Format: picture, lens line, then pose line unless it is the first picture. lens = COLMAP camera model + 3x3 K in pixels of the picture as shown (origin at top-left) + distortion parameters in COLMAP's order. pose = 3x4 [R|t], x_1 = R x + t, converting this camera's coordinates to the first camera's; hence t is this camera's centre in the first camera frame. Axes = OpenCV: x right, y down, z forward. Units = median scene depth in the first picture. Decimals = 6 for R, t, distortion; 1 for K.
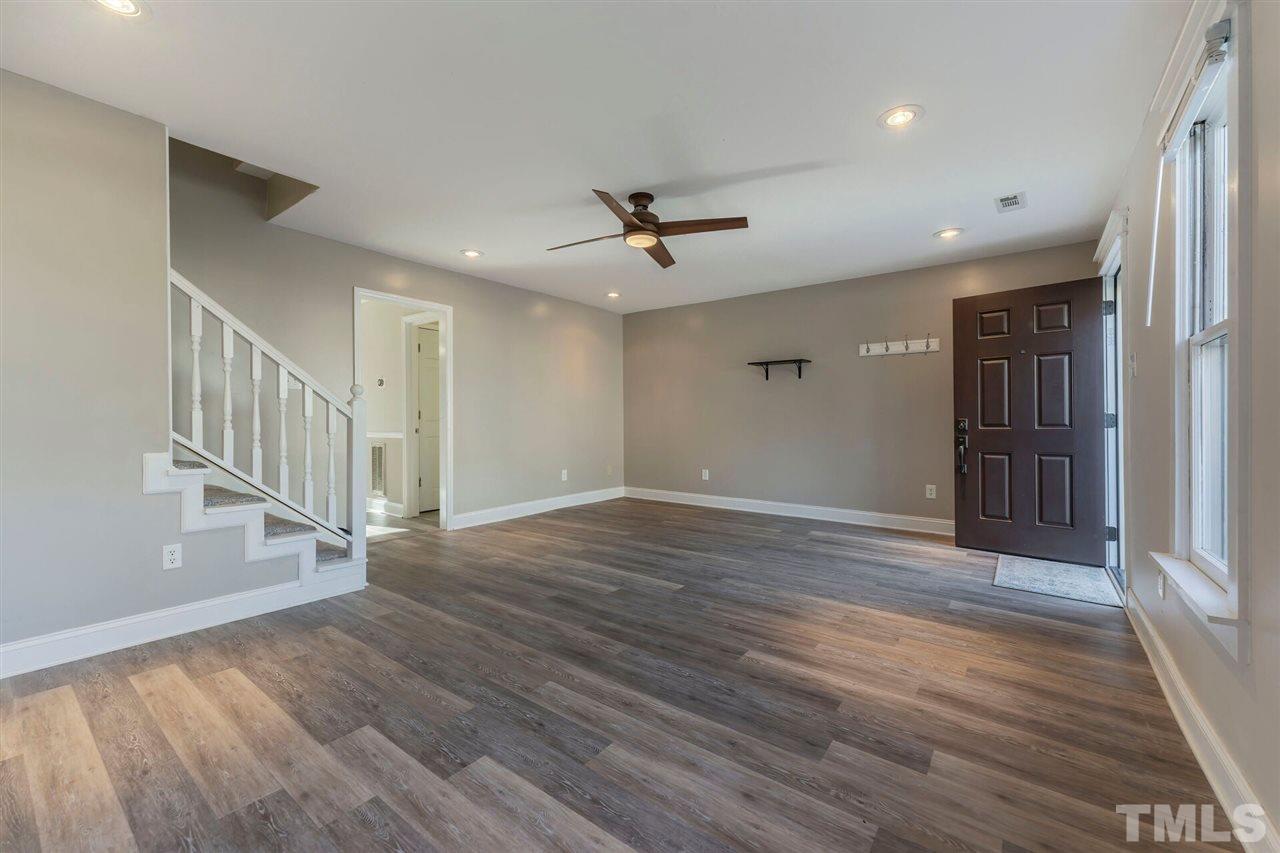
lens RADIAL K [[509.1, 0, 641.4], [0, 509.1, 433.0], [0, 0, 1]] dist [-0.001261, -0.000331]
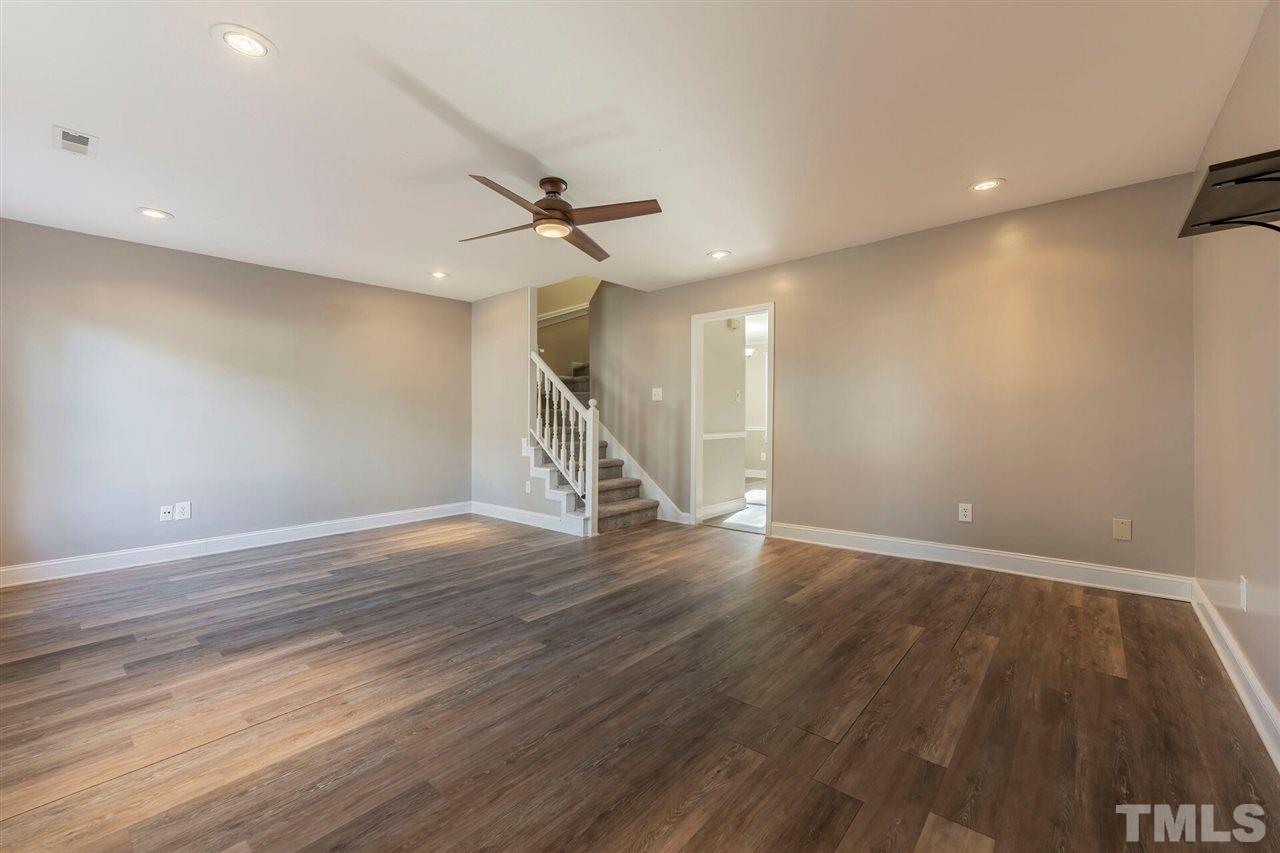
lens RADIAL K [[524.2, 0, 634.7], [0, 524.2, 424.7], [0, 0, 1]] dist [-0.000596, -0.000116]
pose [[-0.077399, 0.011677, -0.996932, 1.193260], [-0.018887, 0.999735, 0.013177, -0.054304], [0.996821, 0.019849, -0.077158, 1.574282]]
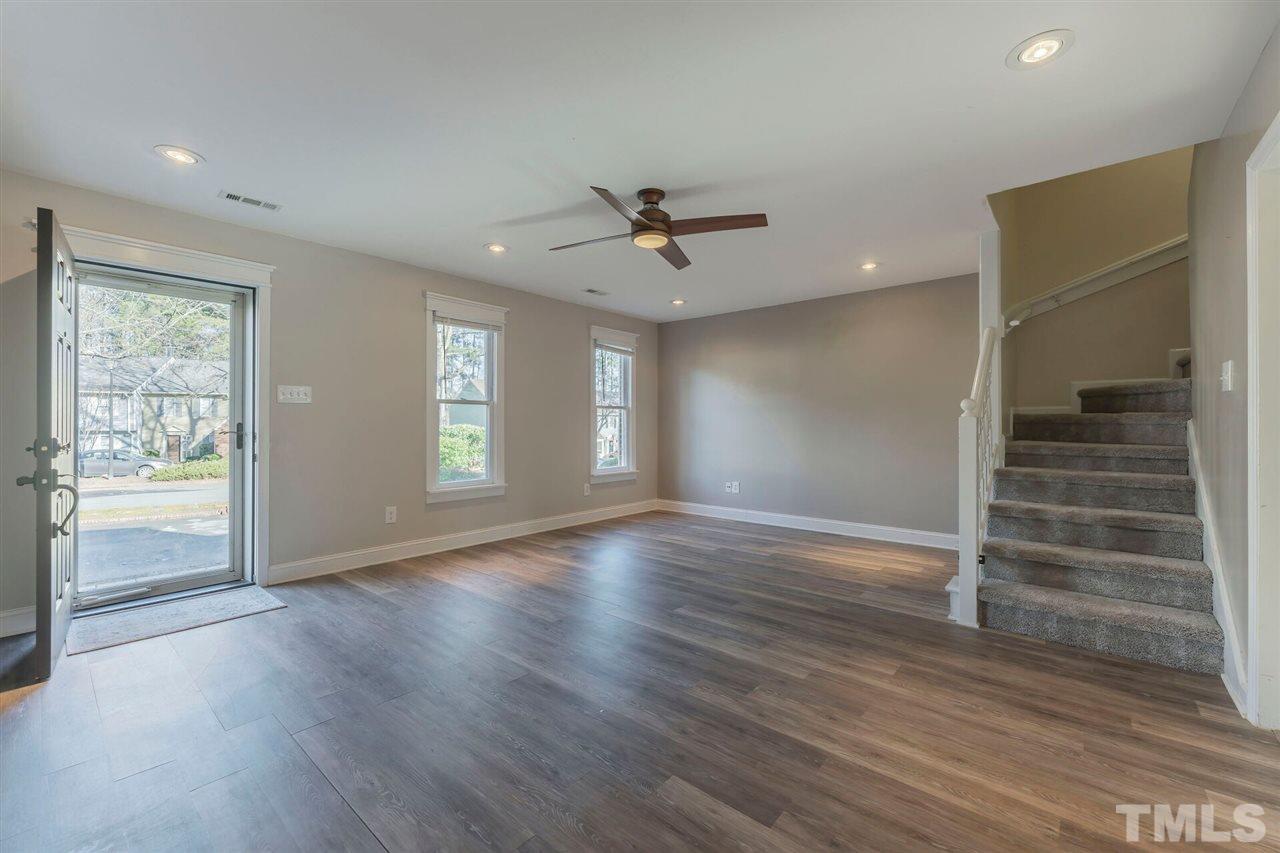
lens RADIAL K [[524.2, 0, 634.7], [0, 524.2, 424.7], [0, 0, 1]] dist [-0.000596, -0.000116]
pose [[-0.996955, -0.003059, 0.077922, -0.057677], [-0.000810, 0.999583, 0.028881, -0.097675], [-0.077978, 0.028730, -0.996541, 2.491009]]
